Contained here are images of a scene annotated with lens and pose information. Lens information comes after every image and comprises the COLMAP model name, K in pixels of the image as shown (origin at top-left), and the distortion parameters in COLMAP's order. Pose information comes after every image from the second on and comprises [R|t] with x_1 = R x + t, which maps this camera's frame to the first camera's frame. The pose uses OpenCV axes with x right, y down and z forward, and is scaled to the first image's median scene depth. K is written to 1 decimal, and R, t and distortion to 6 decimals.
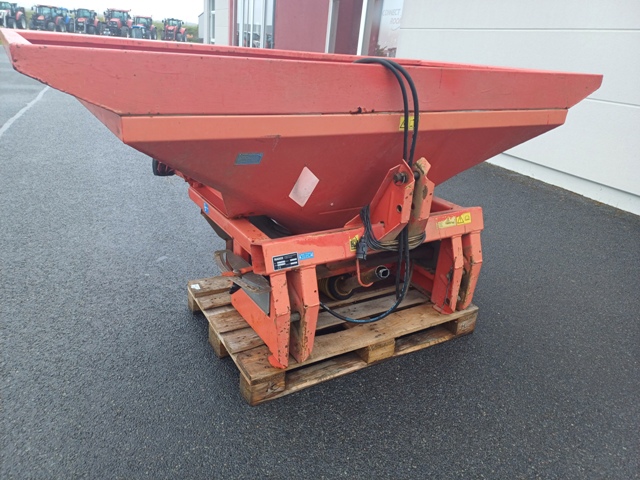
lens RADIAL K [[473.8, 0, 320.0], [0, 473.8, 240.0], [0, 0, 1]] dist [0.084860, -0.000411]
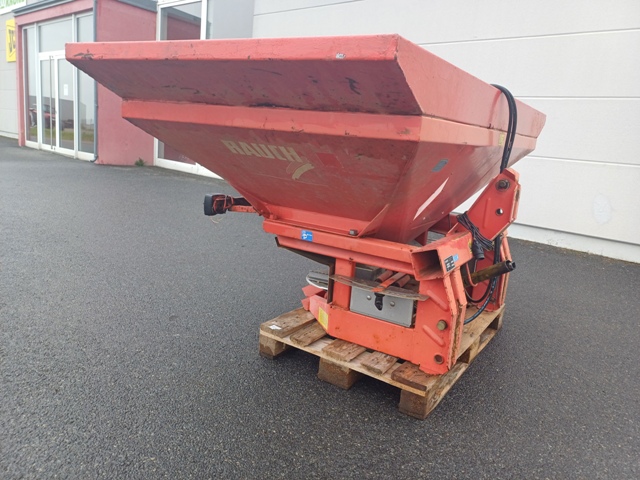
lens RADIAL K [[473.8, 0, 320.0], [0, 473.8, 240.0], [0, 0, 1]] dist [0.084860, -0.000411]
pose [[0.897007, -0.096700, 0.431310, -0.645998], [0.157469, 0.981666, -0.107402, 0.051294], [-0.413016, 0.164258, 0.895788, 0.129358]]
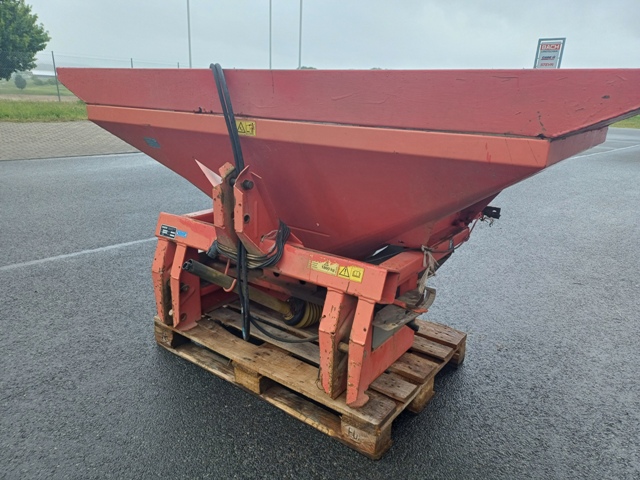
lens RADIAL K [[473.8, 0, 320.0], [0, 473.8, 240.0], [0, 0, 1]] dist [0.084860, -0.000411]
pose [[0.380427, 0.215064, -0.899457, 0.979358], [-0.355394, 0.931900, 0.072506, -0.134546], [0.853797, 0.292079, 0.430953, 0.665257]]
